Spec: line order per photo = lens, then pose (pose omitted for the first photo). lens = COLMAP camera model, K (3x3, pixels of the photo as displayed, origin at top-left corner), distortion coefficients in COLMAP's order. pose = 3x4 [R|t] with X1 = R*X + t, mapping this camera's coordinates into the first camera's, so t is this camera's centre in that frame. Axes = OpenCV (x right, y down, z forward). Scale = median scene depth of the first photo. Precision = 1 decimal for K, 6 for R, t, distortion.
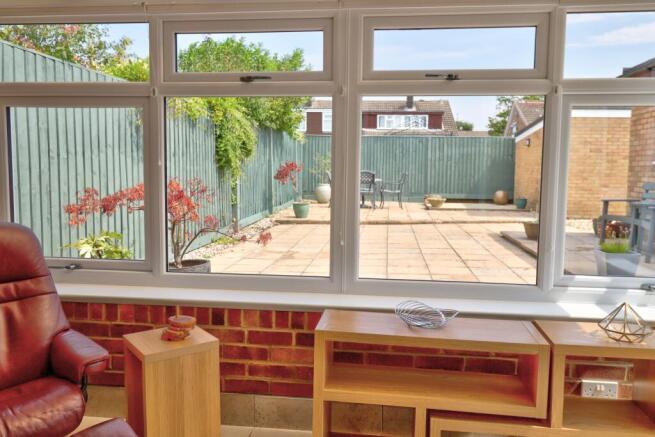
lens RADIAL K [[527.0, 0, 328.6], [0, 527.0, 213.9], [0, 0, 1]] dist [0.036568, 0.003081]
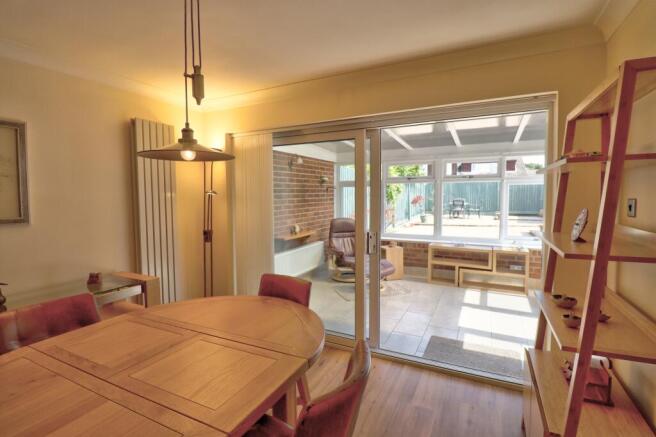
lens RADIAL K [[311.8, 0, 331.5], [0, 311.8, 212.6], [0, 0, 1]] dist [-0.017125, -0.003335]
pose [[0.942645, 0.004135, -0.333771, 0.012112], [-0.014757, 0.999462, -0.029293, 0.009891], [0.333470, 0.032539, 0.942199, -0.264320]]
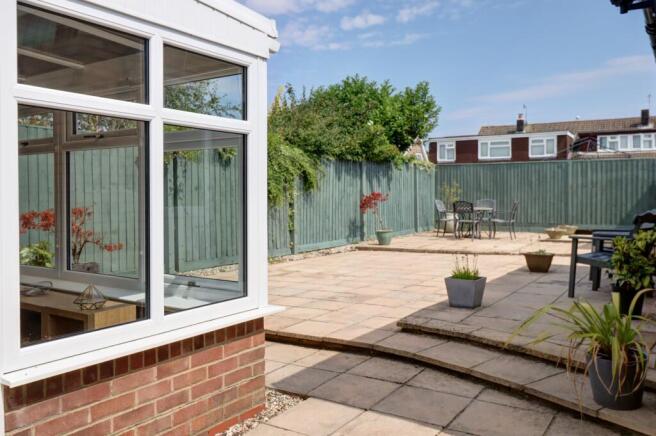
lens RADIAL K [[527.8, 0, 324.0], [0, 527.8, 217.7], [0, 0, 1]] dist [0.036568, 0.003081]
pose [[0.896272, 0.005544, -0.443470, 0.309297], [-0.027488, 0.998694, -0.043069, 0.001423], [0.442652, 0.050792, 0.895254, 0.009064]]
